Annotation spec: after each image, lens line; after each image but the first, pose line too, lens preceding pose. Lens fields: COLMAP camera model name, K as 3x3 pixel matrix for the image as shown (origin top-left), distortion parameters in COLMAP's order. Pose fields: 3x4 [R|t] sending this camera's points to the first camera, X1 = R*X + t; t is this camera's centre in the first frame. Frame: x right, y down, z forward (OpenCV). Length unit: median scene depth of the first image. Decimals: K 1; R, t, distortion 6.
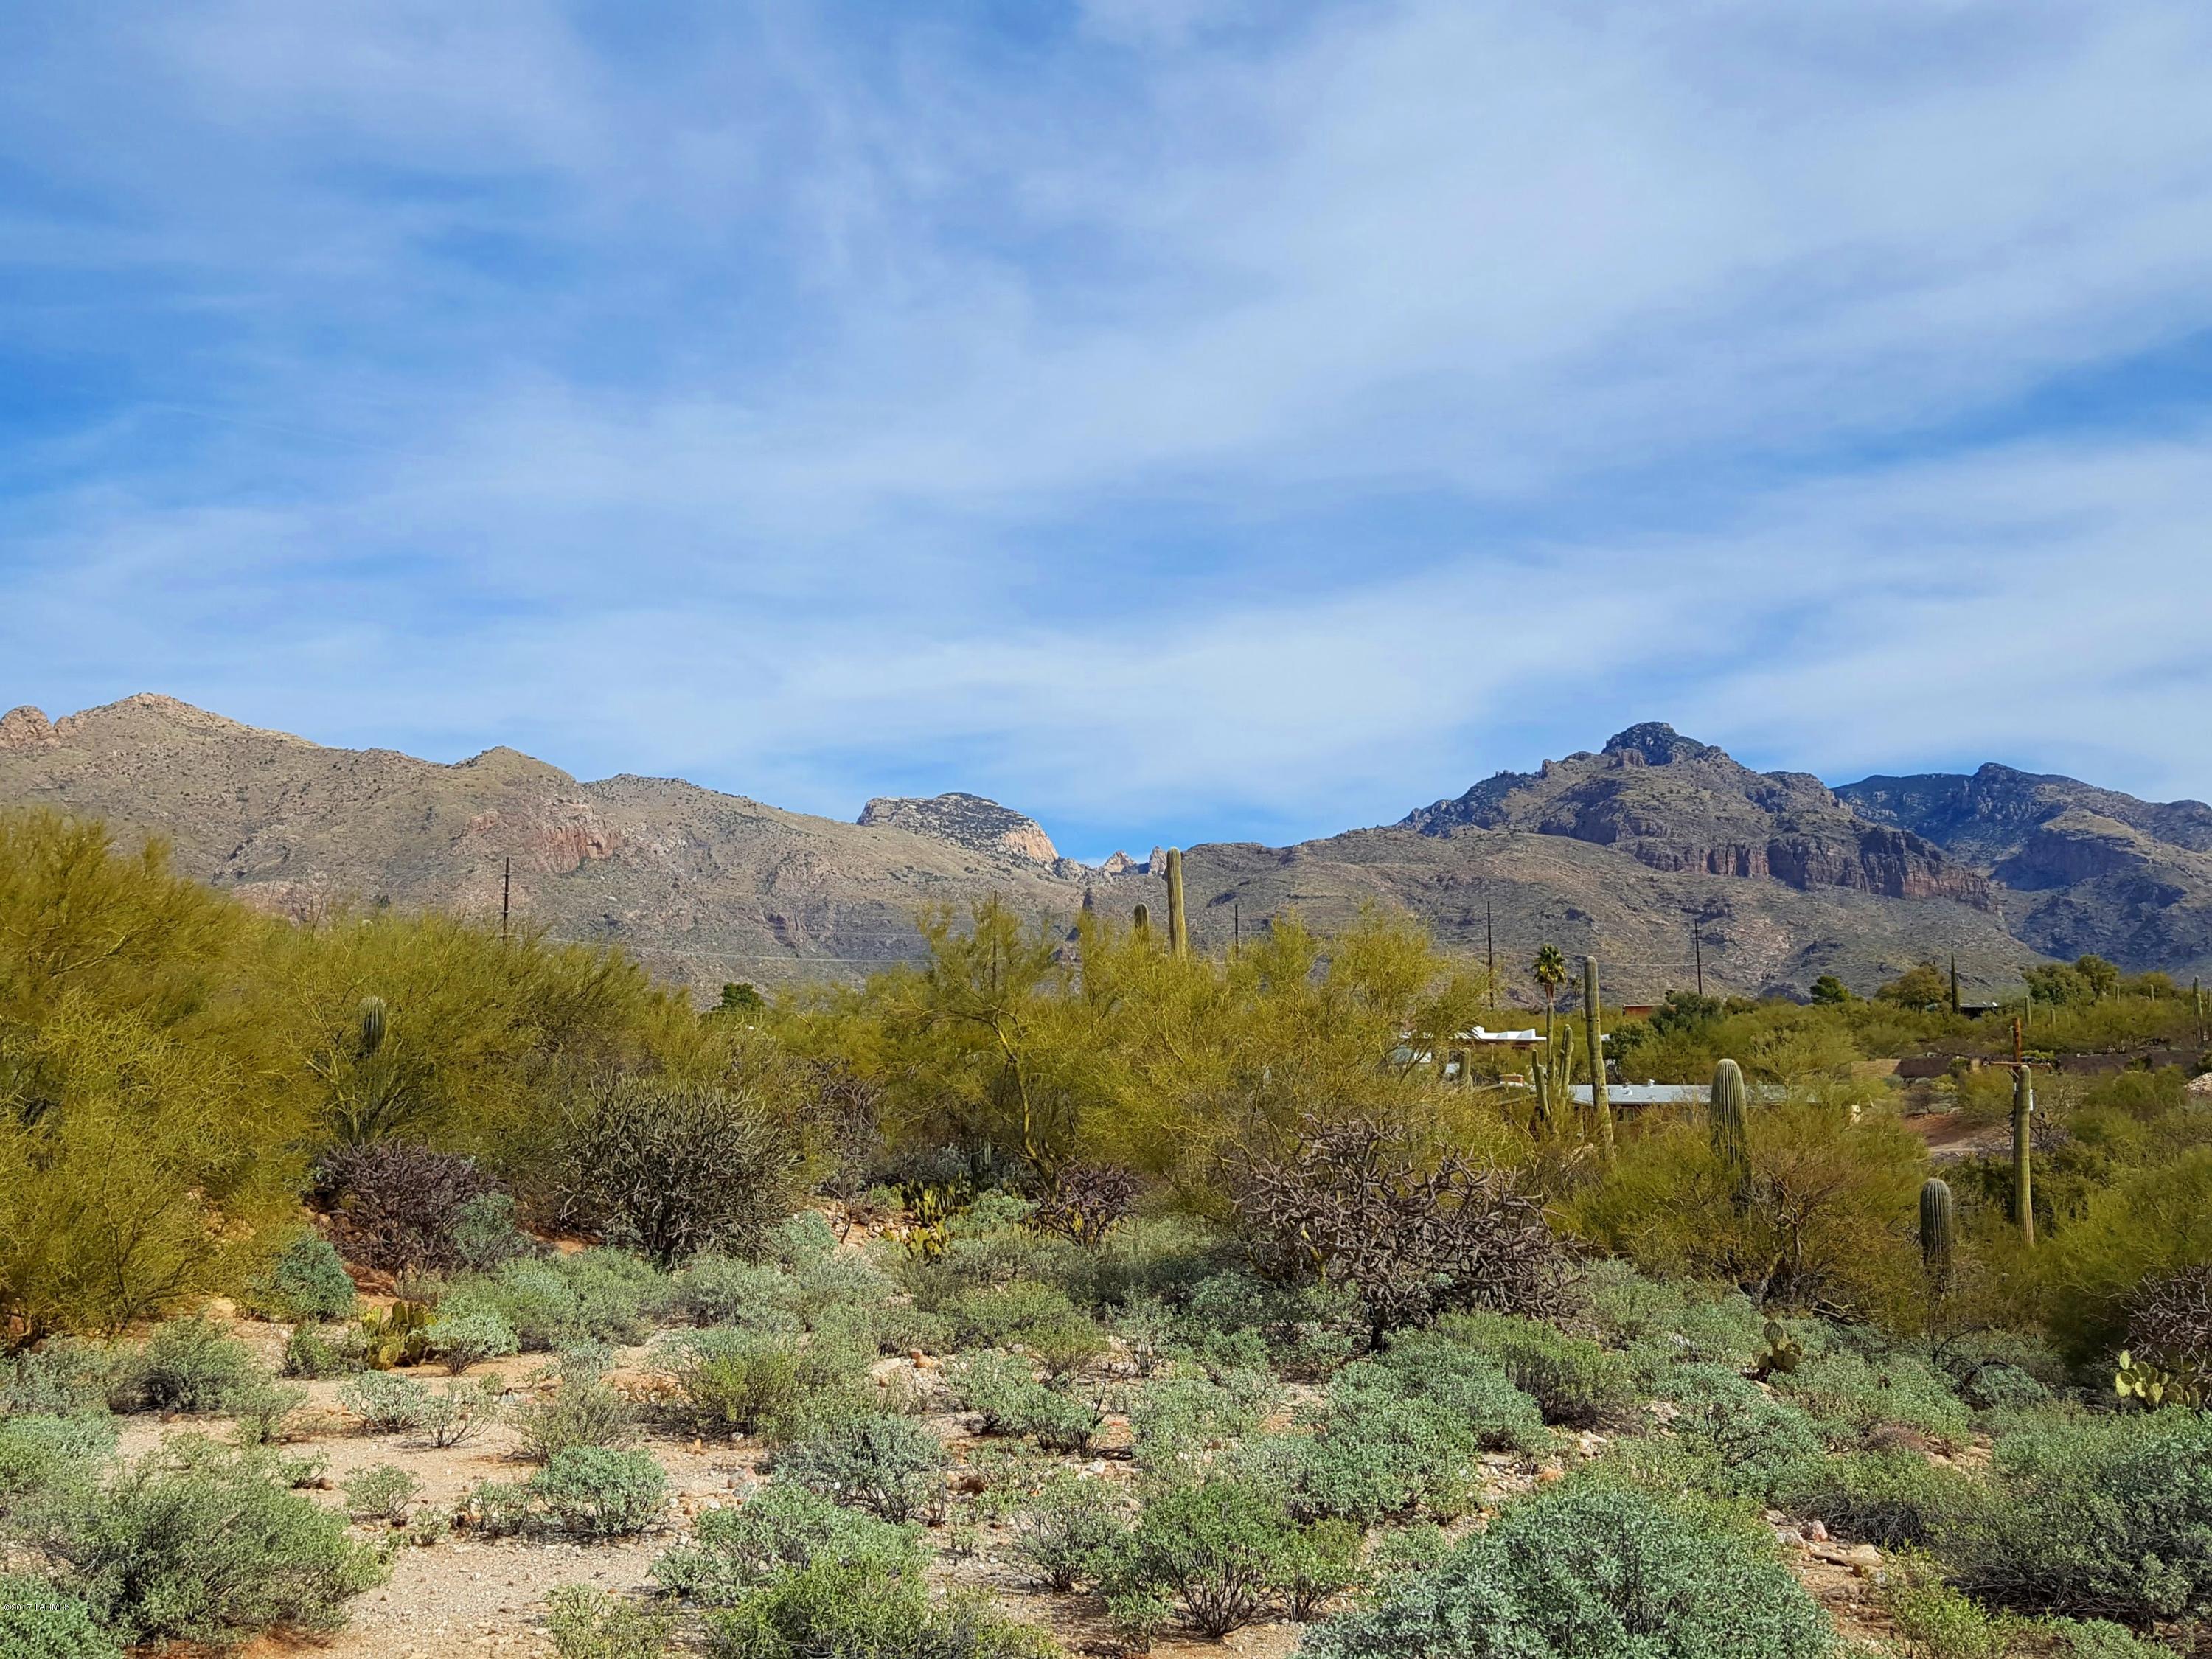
lens RADIAL K [[2127.4, 0, 1106.0], [0, 2127.4, 829.5], [0, 0, 1]] dist [0.234991, -0.691166]
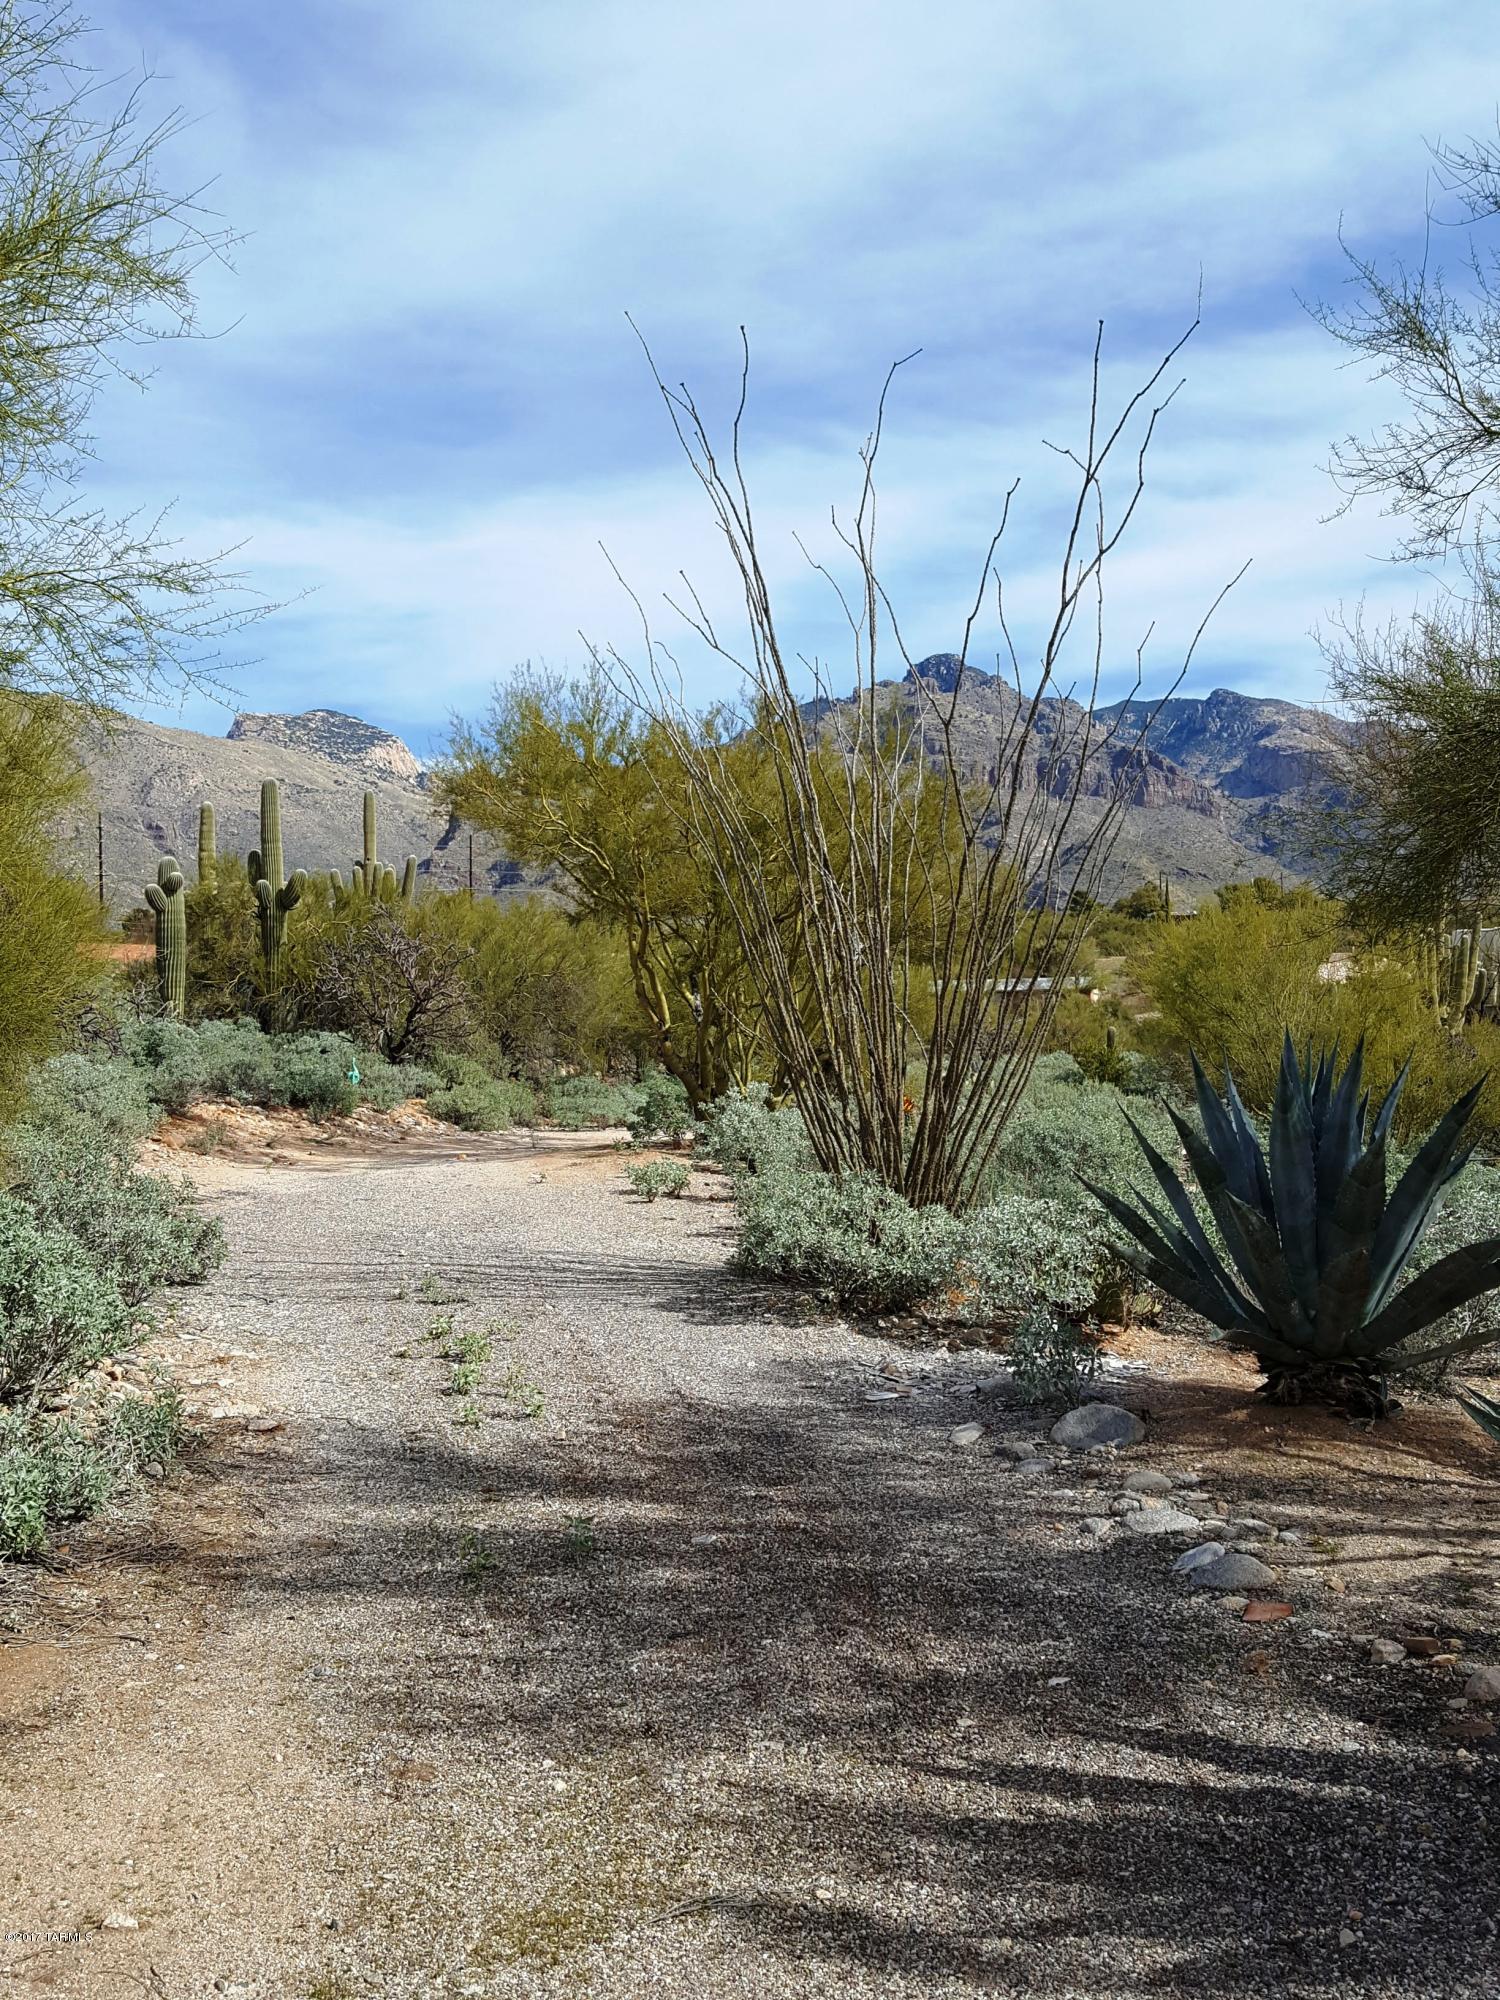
lens RADIAL K [[2141.9, 0, 757.7], [0, 2141.9, 1020.9], [0, 0, 1]] dist [0.203991, -0.000361]
pose [[0.985320, -0.022622, 0.169209, -0.046320], [-0.002032, 0.989557, 0.144131, -0.021860], [-0.170703, -0.142359, 0.974984, -0.140048]]
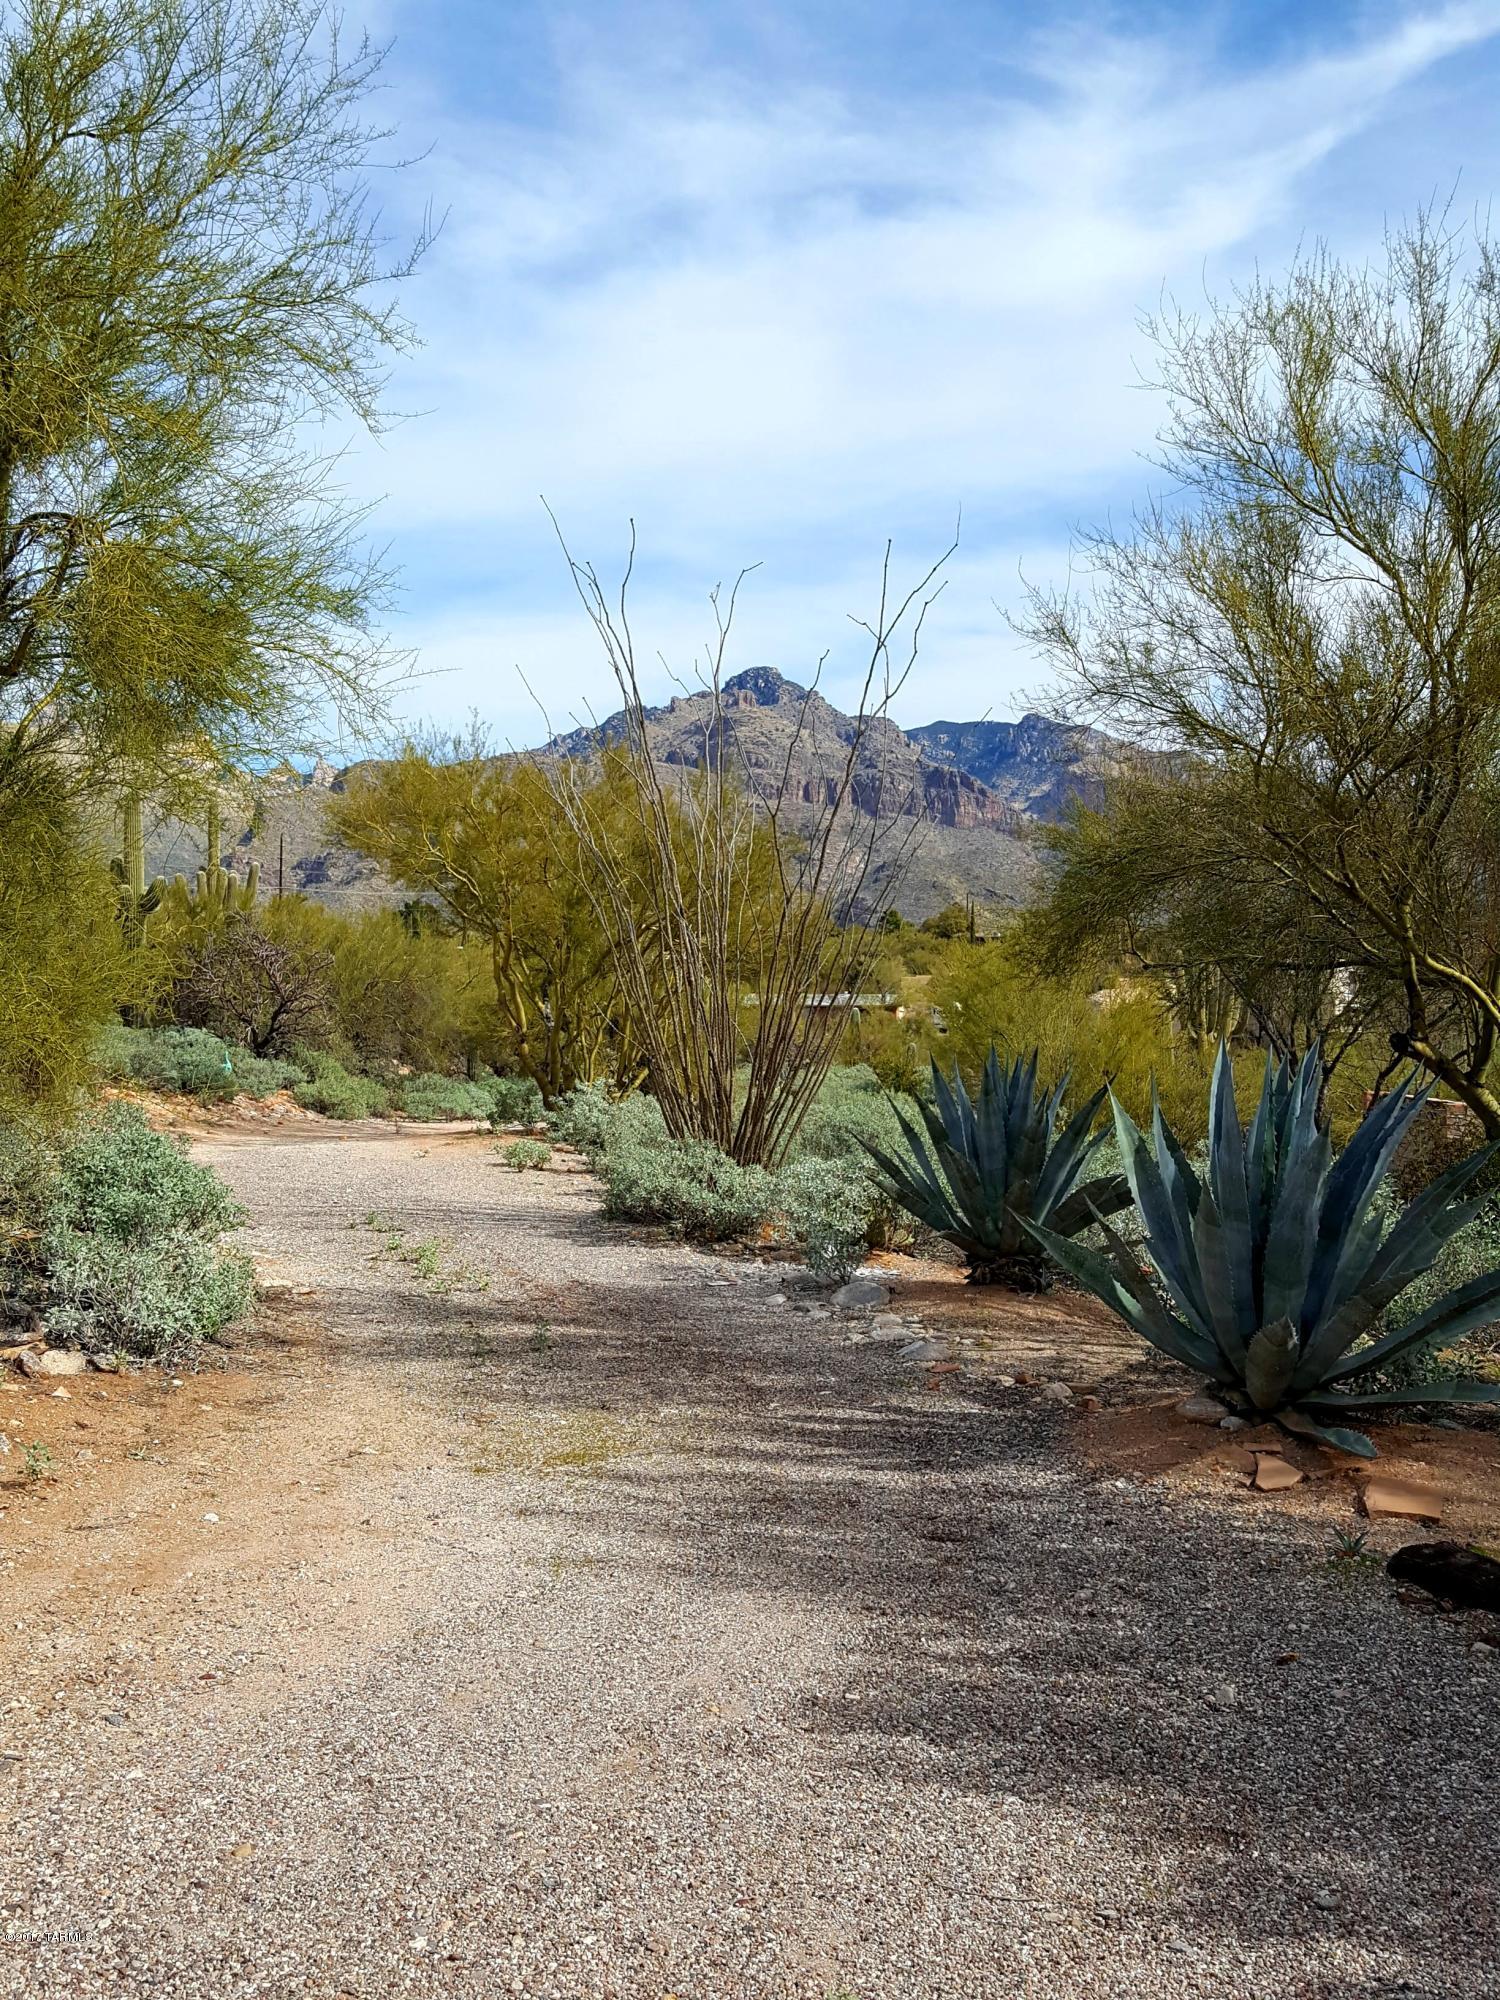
lens RADIAL K [[2183.1, 0, 737.1], [0, 2183.1, 1041.9], [0, 0, 1]] dist [0.187464, 0.000259]
pose [[0.969012, 0.002465, 0.247001, -0.050592], [-0.040030, 0.988299, 0.147179, -0.023985], [-0.243748, -0.152506, 0.957773, -0.154858]]
